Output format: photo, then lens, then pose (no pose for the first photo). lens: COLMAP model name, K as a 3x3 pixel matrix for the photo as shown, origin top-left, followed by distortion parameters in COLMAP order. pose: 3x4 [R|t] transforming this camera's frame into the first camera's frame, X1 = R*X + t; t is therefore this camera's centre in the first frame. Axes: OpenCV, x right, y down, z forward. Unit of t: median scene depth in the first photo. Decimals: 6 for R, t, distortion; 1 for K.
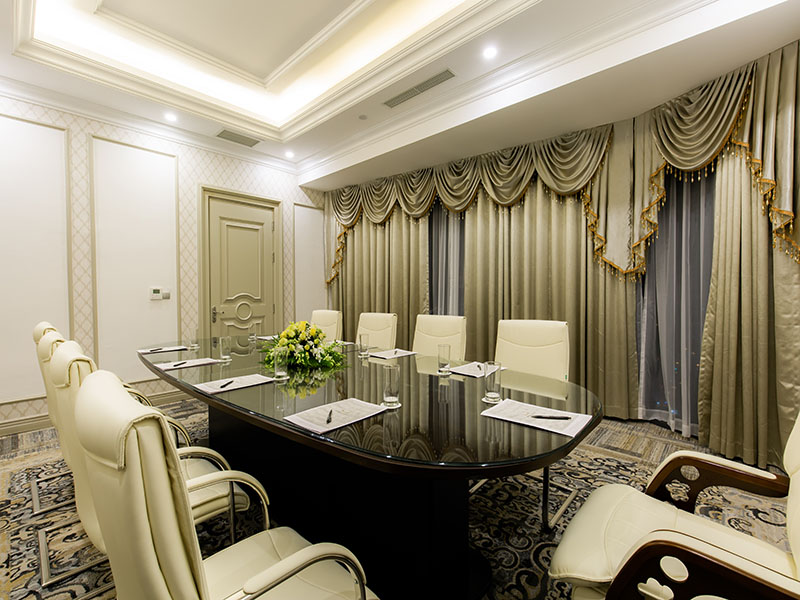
lens RADIAL K [[358.0, 0, 401.4], [0, 358.0, 297.5], [0, 0, 1]] dist [0.008451, -0.002026]
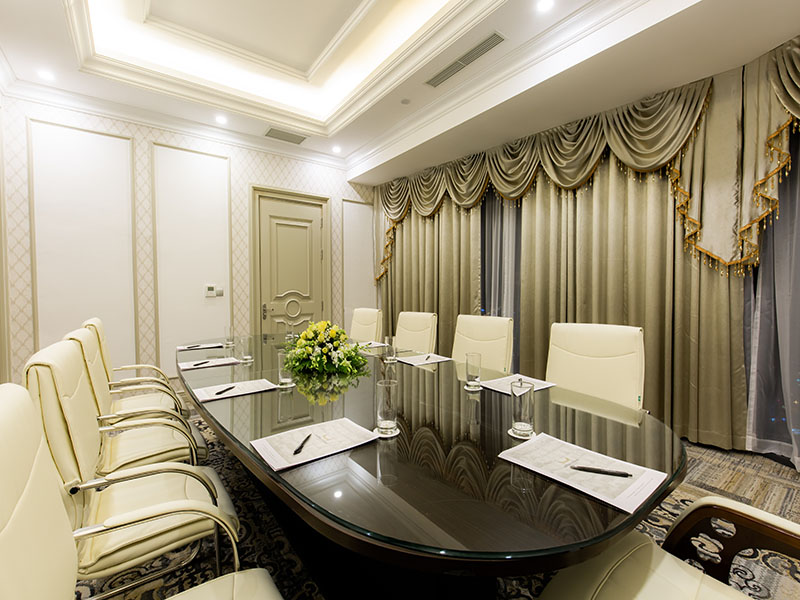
lens RADIAL K [[358.0, 0, 399.4], [0, 358.0, 297.2], [0, 0, 1]] dist [0.008451, -0.002026]
pose [[0.982920, 0.003221, -0.184006, 0.055871], [-0.001765, 0.999966, 0.008073, -0.002190], [0.184026, -0.007611, 0.982892, 0.085788]]
